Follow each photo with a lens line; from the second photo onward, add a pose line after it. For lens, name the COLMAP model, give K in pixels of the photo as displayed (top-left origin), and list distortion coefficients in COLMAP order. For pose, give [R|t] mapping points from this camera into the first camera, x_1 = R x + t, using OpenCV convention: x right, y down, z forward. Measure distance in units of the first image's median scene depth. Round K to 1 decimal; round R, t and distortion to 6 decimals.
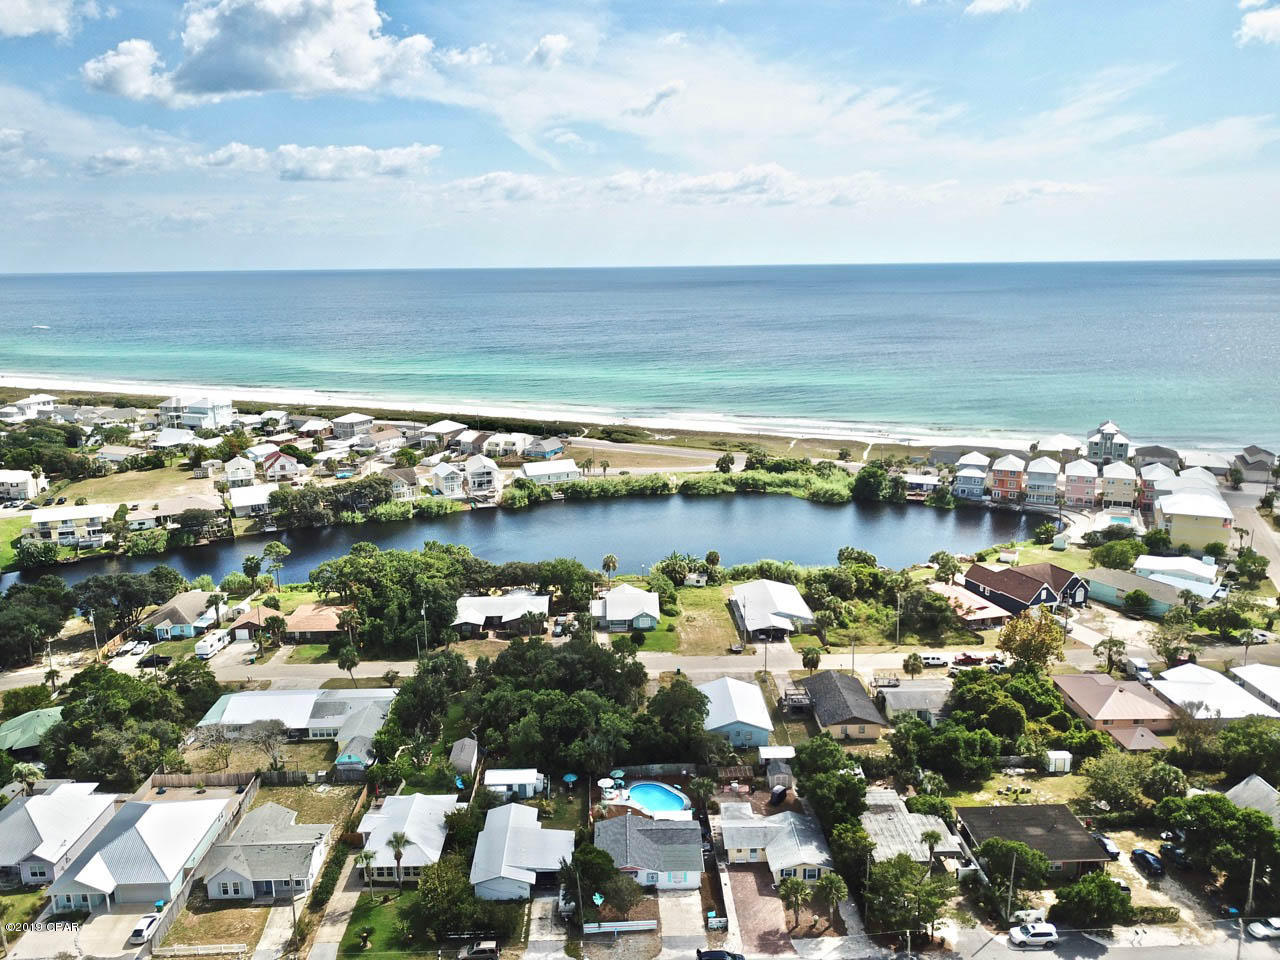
lens RADIAL K [[973.2, 0, 640.0], [0, 973.2, 480.0], [0, 0, 1]] dist [0.065973, -0.109554]
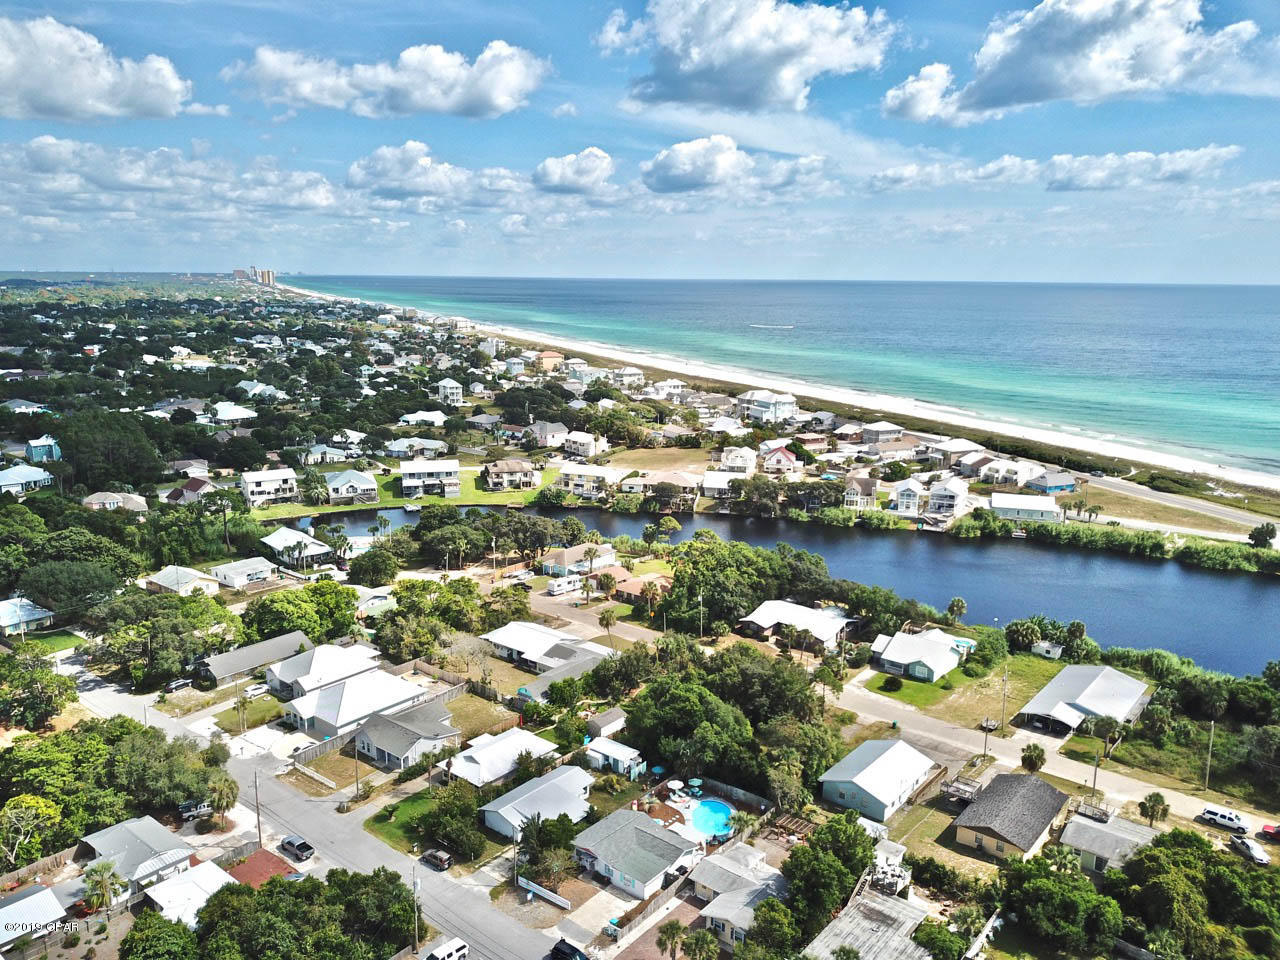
lens RADIAL K [[973.2, 0, 640.0], [0, 973.2, 480.0], [0, 0, 1]] dist [0.065973, -0.109554]
pose [[0.755382, 0.153462, -0.637061, 0.281010], [-0.160435, 0.985914, 0.047264, -0.024991], [0.635341, 0.066504, 0.769363, 0.086135]]
